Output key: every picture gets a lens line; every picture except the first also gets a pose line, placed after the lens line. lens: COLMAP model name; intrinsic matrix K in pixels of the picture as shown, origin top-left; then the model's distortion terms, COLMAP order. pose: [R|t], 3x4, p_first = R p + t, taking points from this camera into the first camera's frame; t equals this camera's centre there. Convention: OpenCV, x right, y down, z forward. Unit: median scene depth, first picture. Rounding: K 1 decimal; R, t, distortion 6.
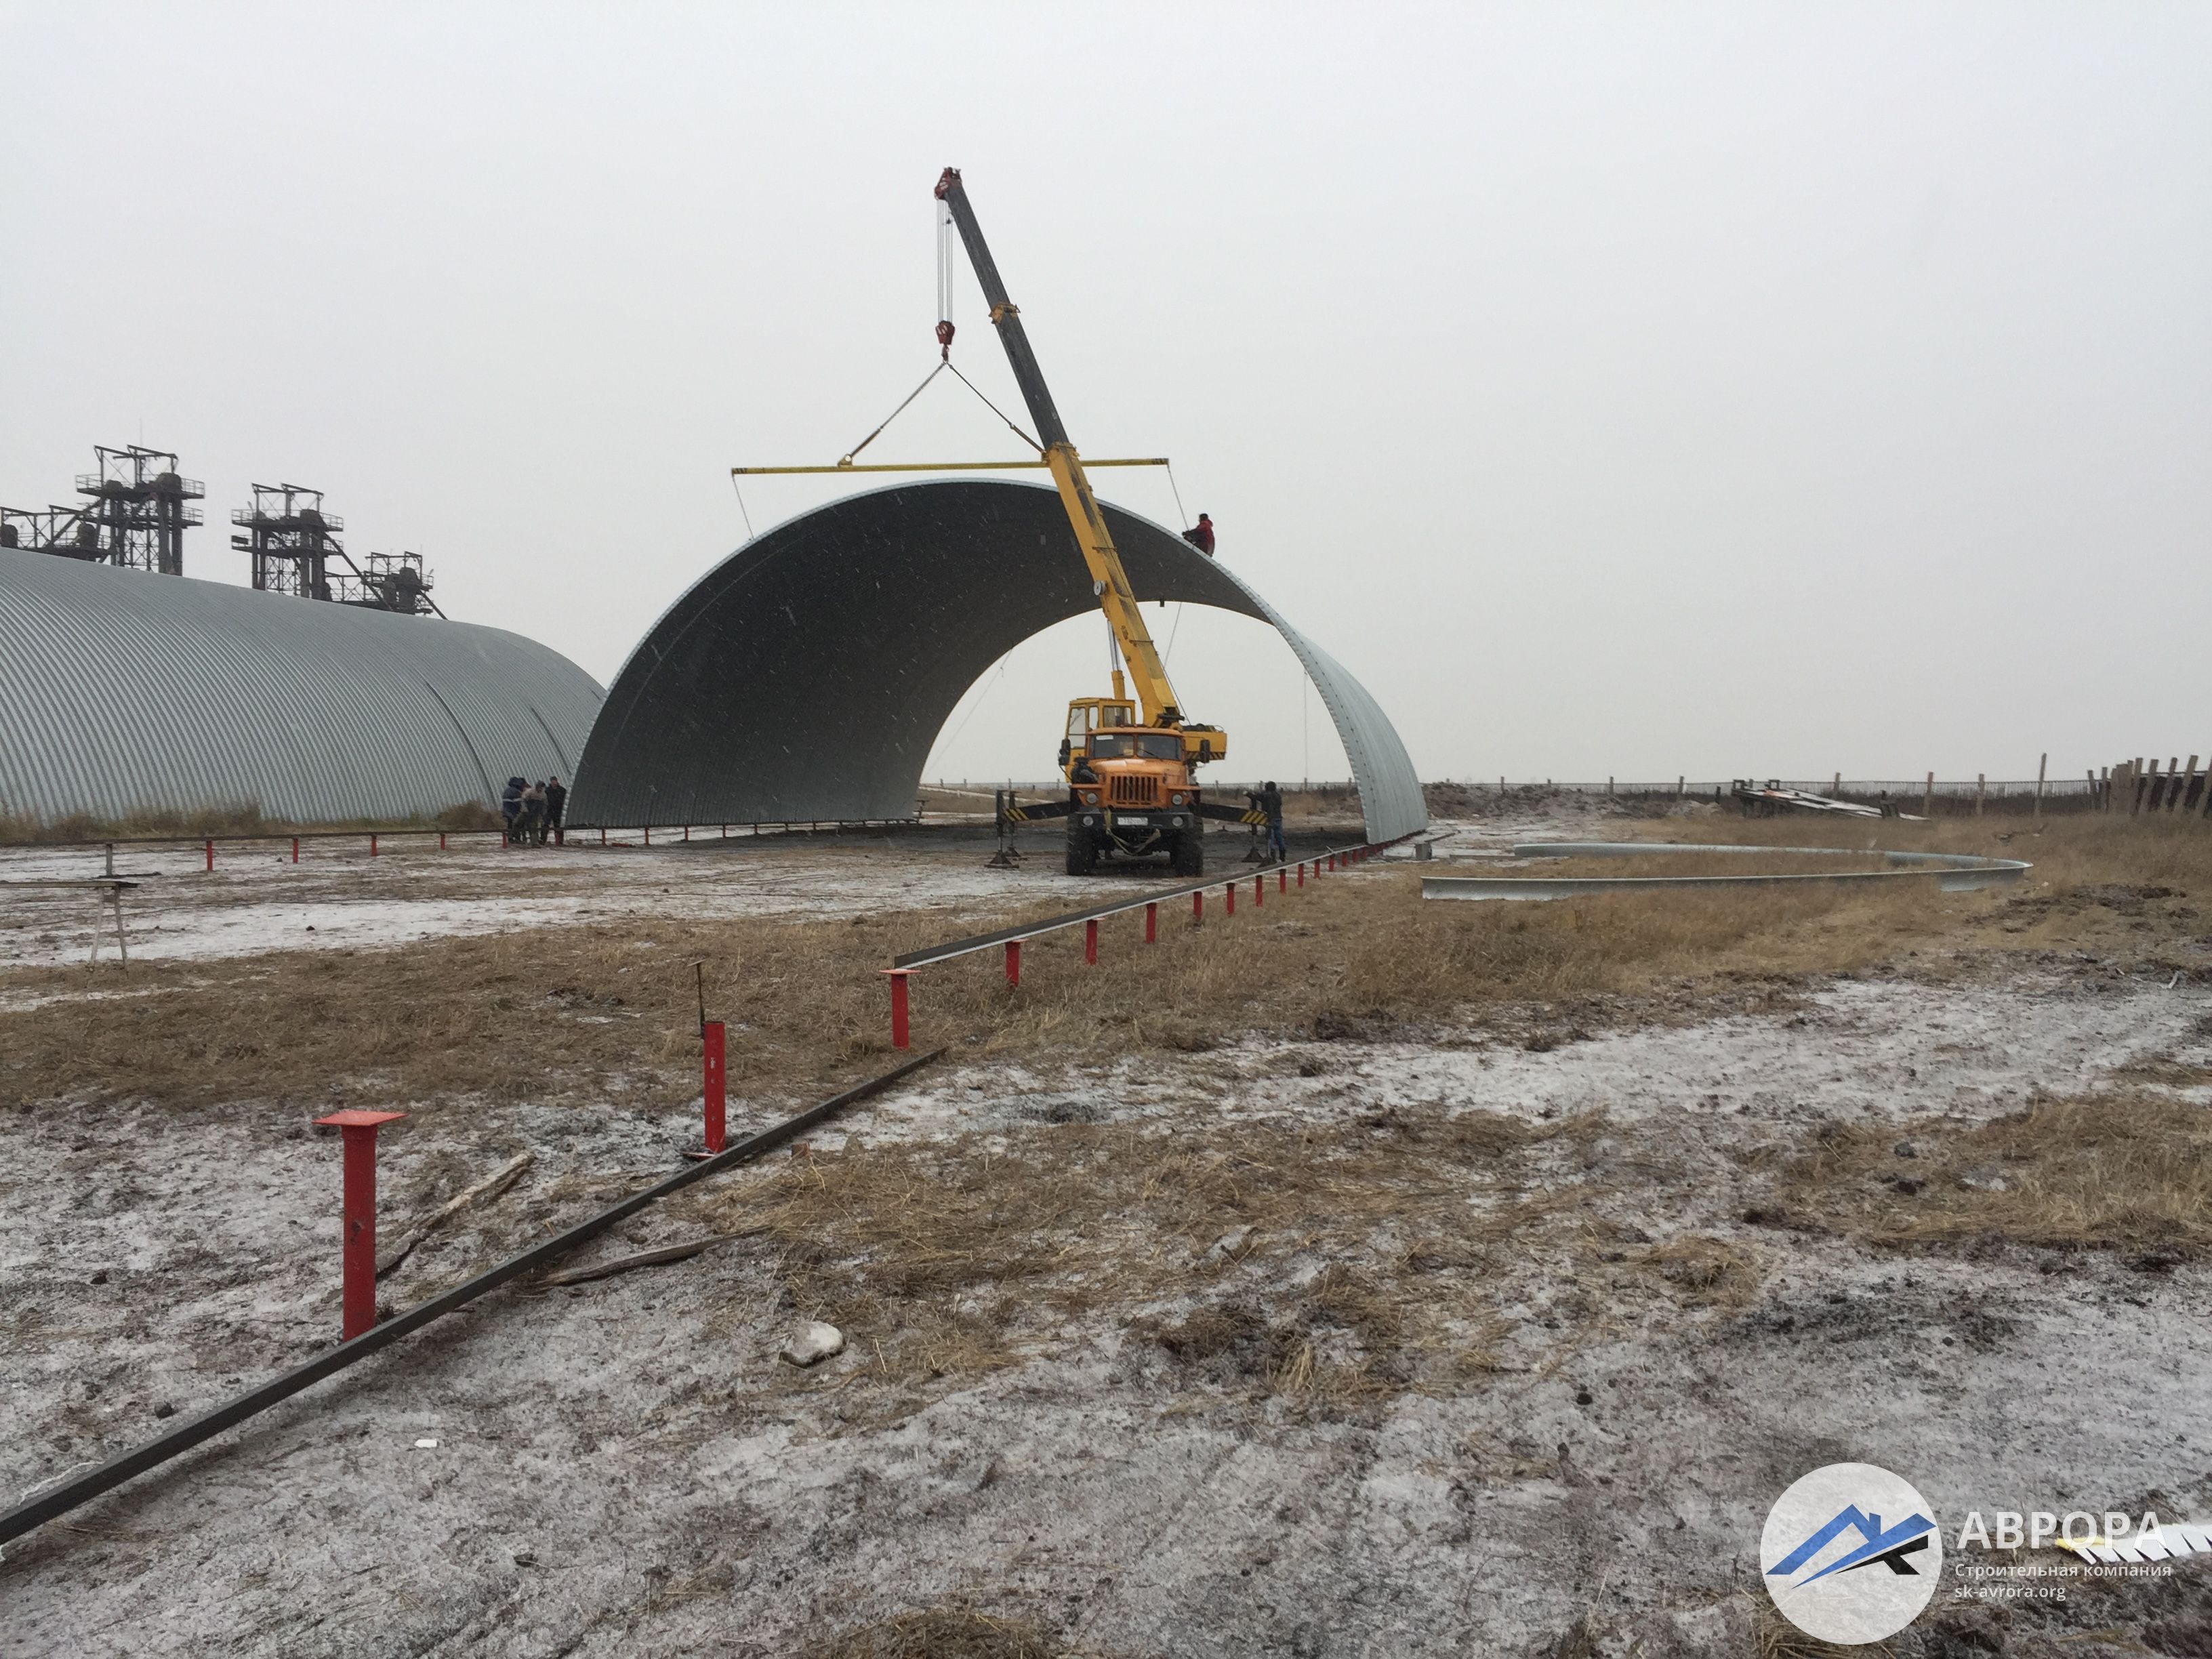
lens RADIAL K [[1875.8, 0, 1124.1], [0, 1875.8, 845.9], [0, 0, 1]] dist [0.051820, -0.059289]
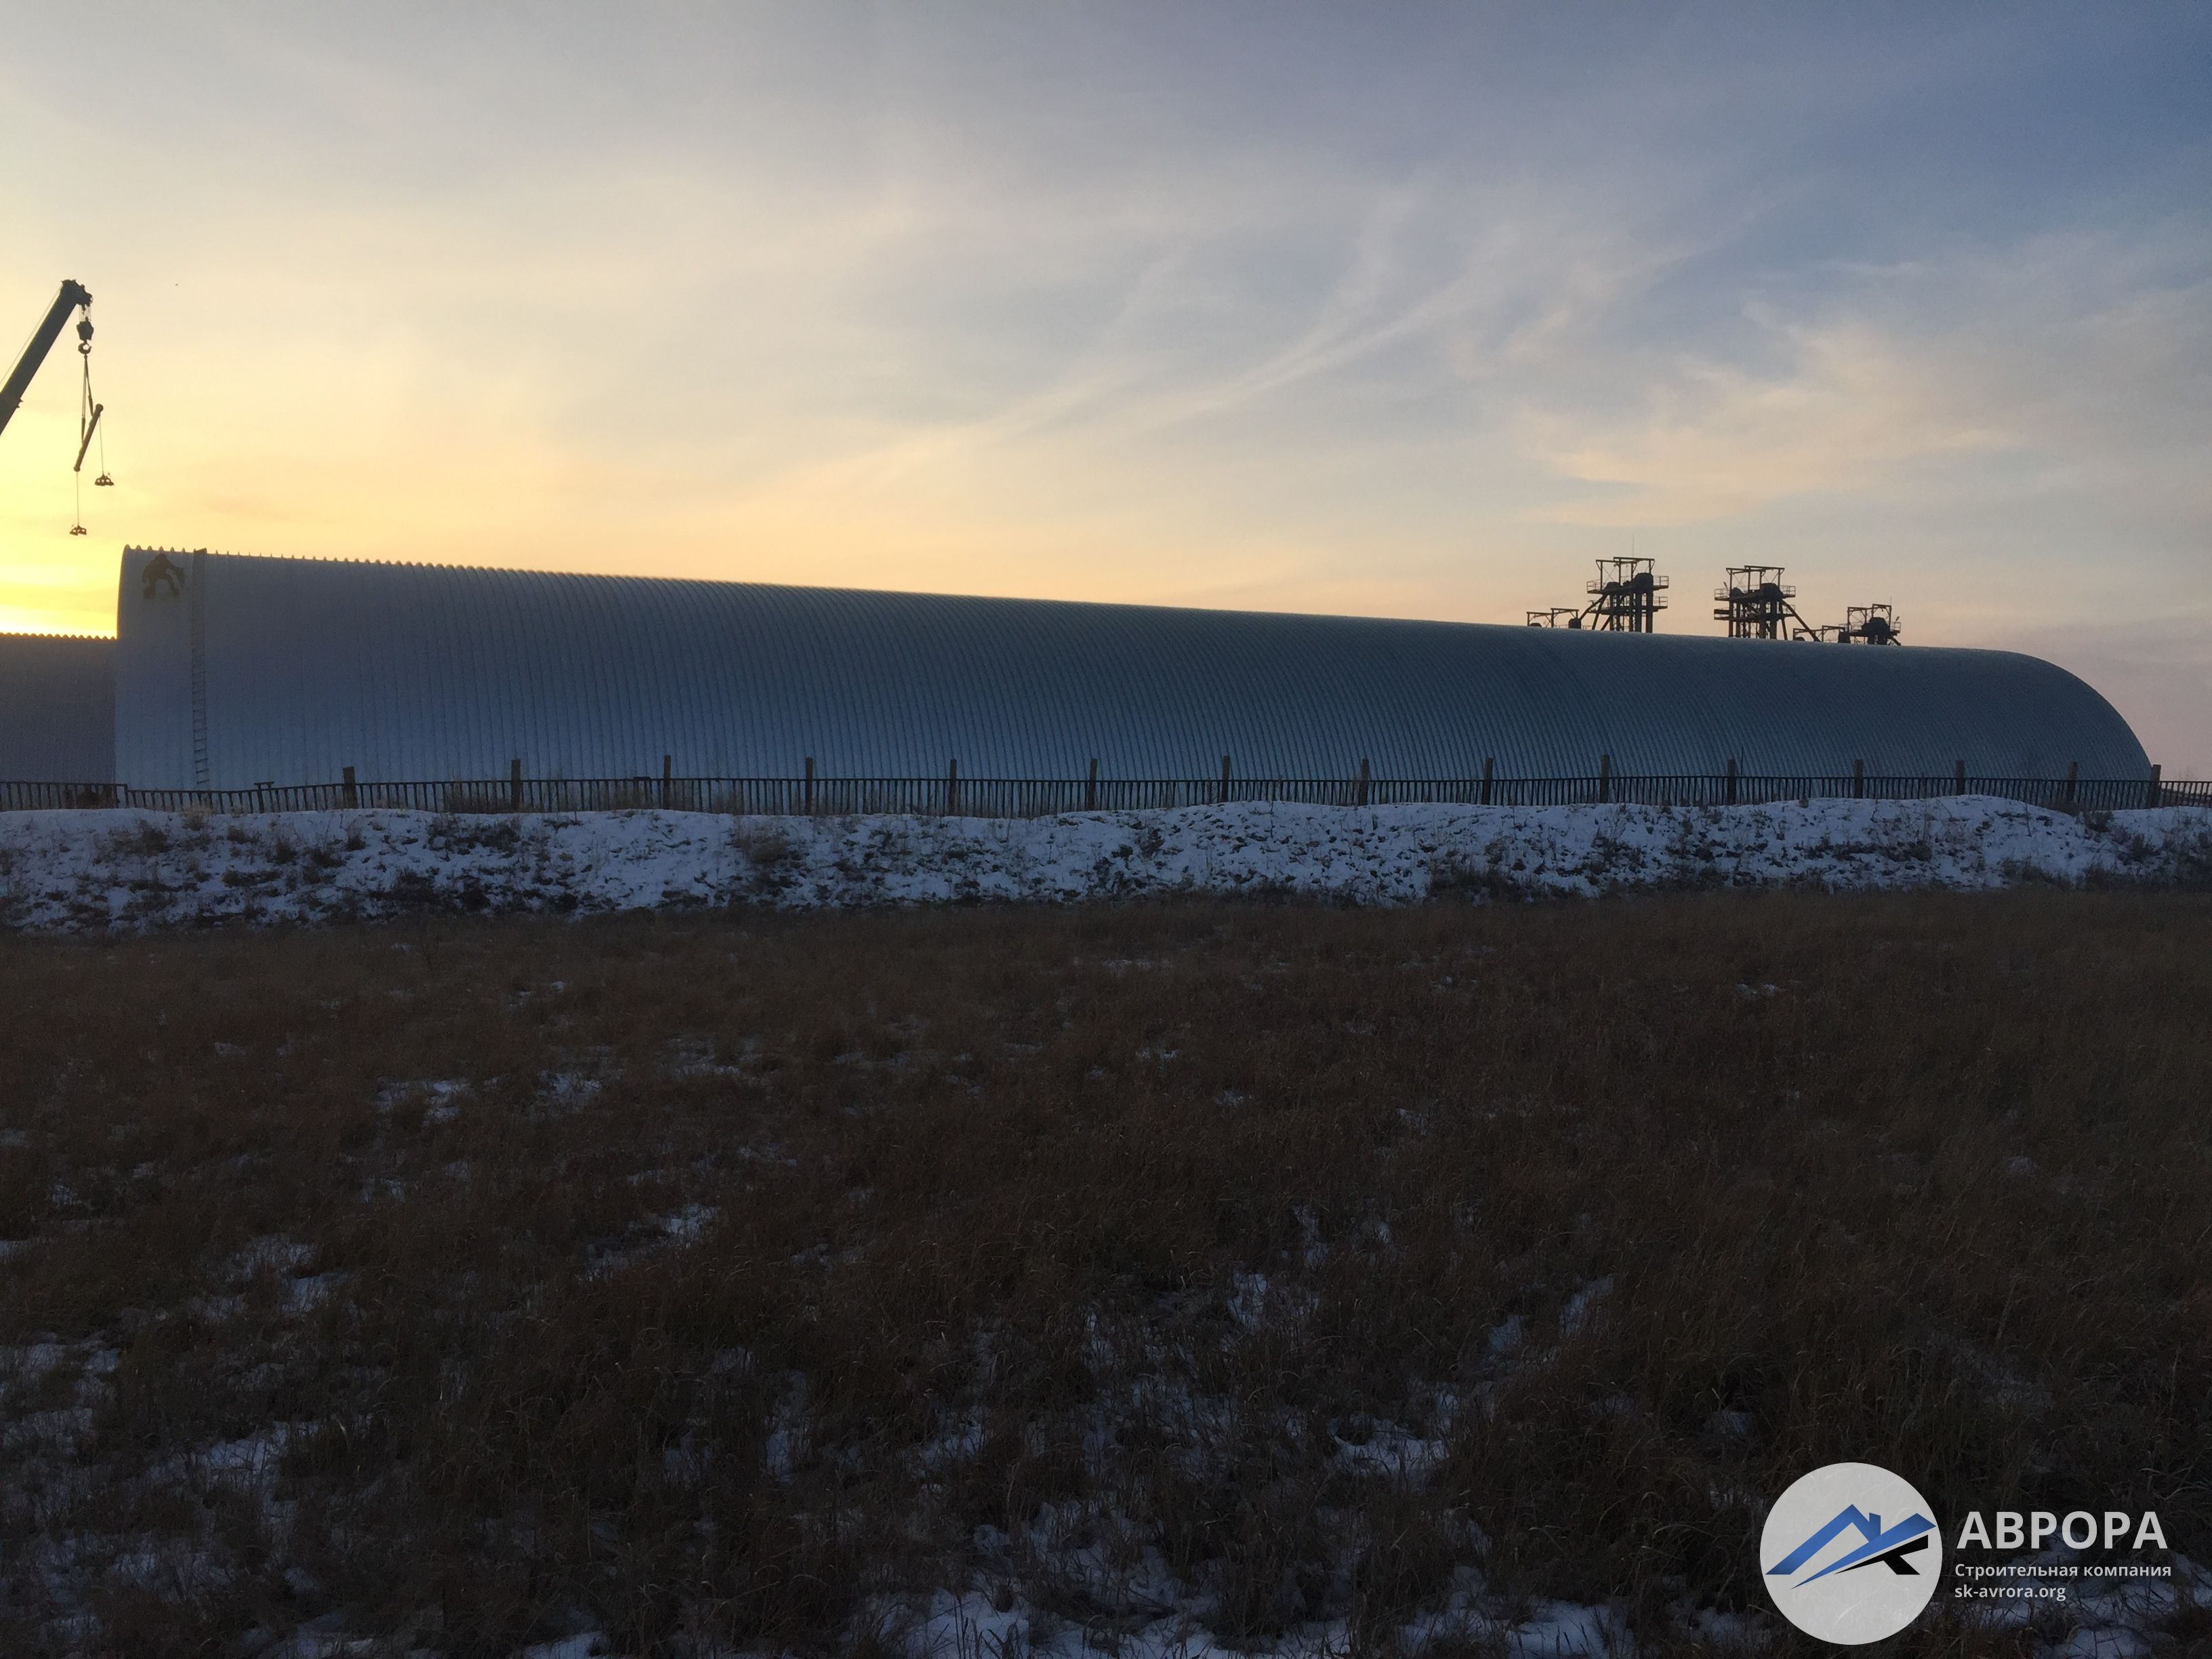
lens RADIAL K [[1875.8, 0, 1103.2], [0, 1875.8, 822.5], [0, 0, 1]] dist [0.051820, -0.059289]
pose [[0.585733, 0.017797, -0.810309, 0.615192], [-0.028649, 0.999589, 0.001245, -0.008922], [0.809998, 0.022485, 0.586002, -0.193370]]
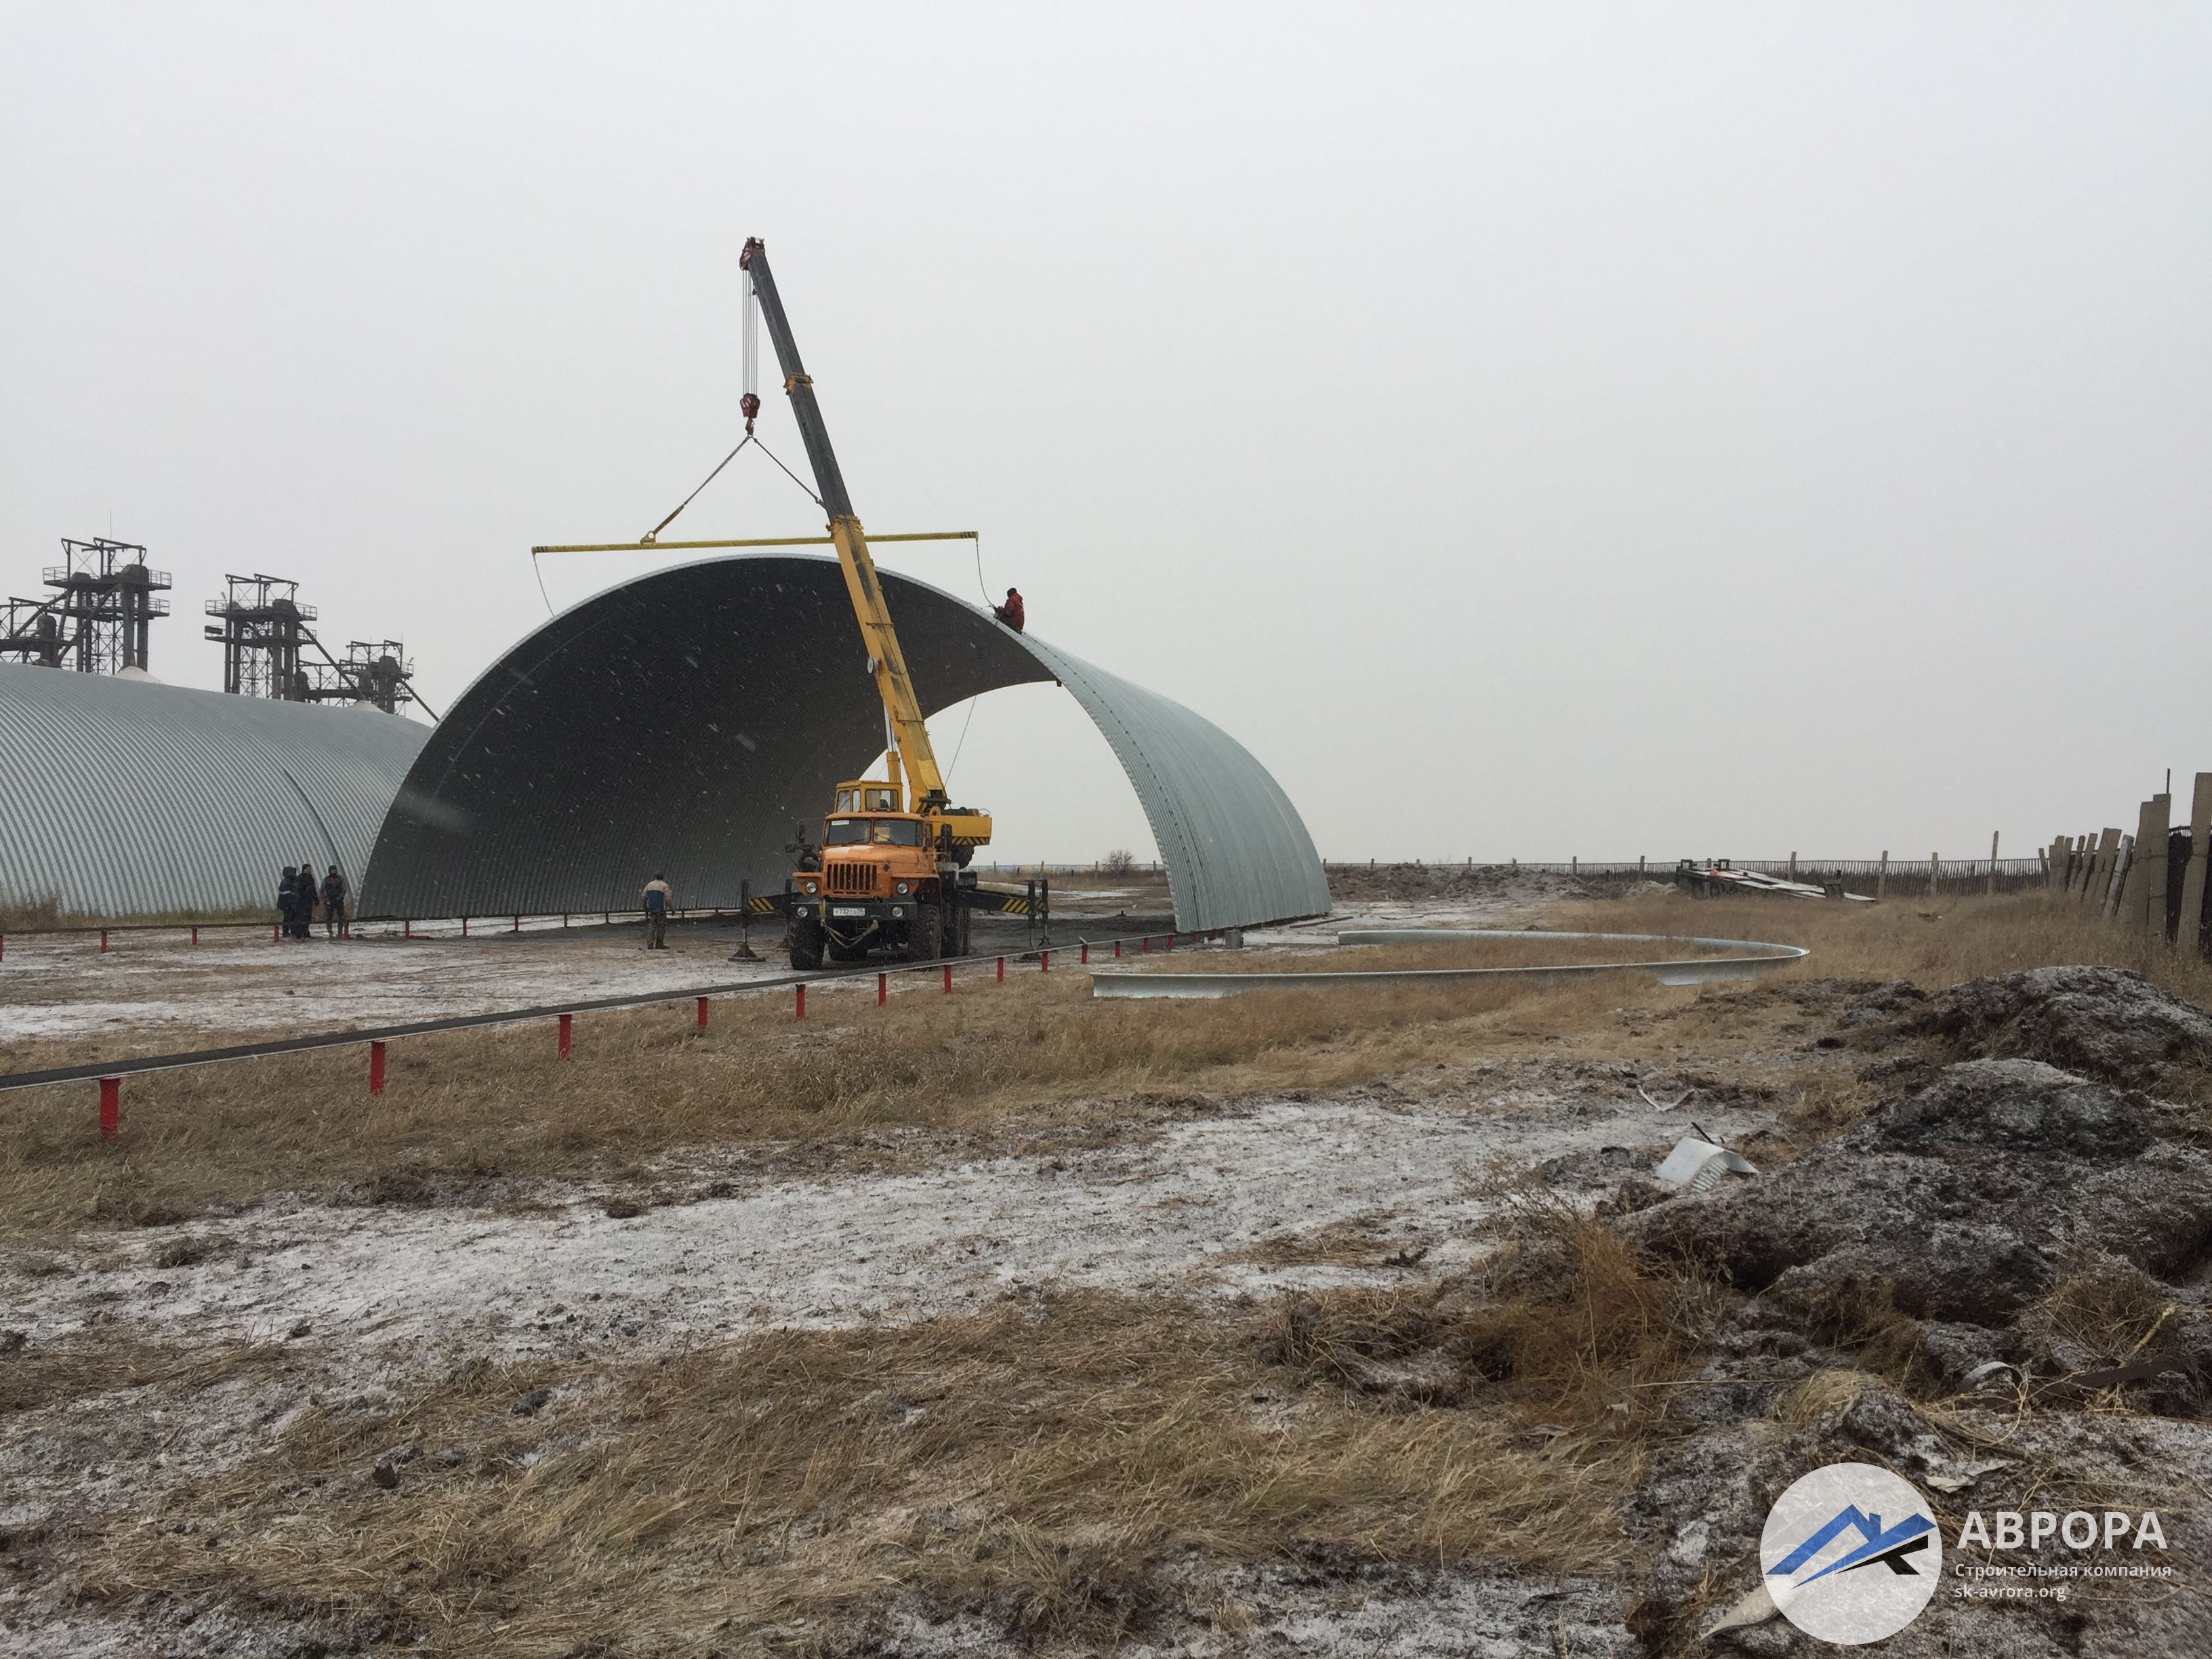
lens RADIAL K [[1875.8, 0, 1122.0], [0, 1875.8, 831.6], [0, 0, 1]] dist [0.051820, -0.059289]
pose [[0.999732, -0.007120, -0.022049, 0.063600], [0.005990, 0.998685, -0.050908, -0.001897], [0.022382, 0.050762, 0.998460, 0.026649]]
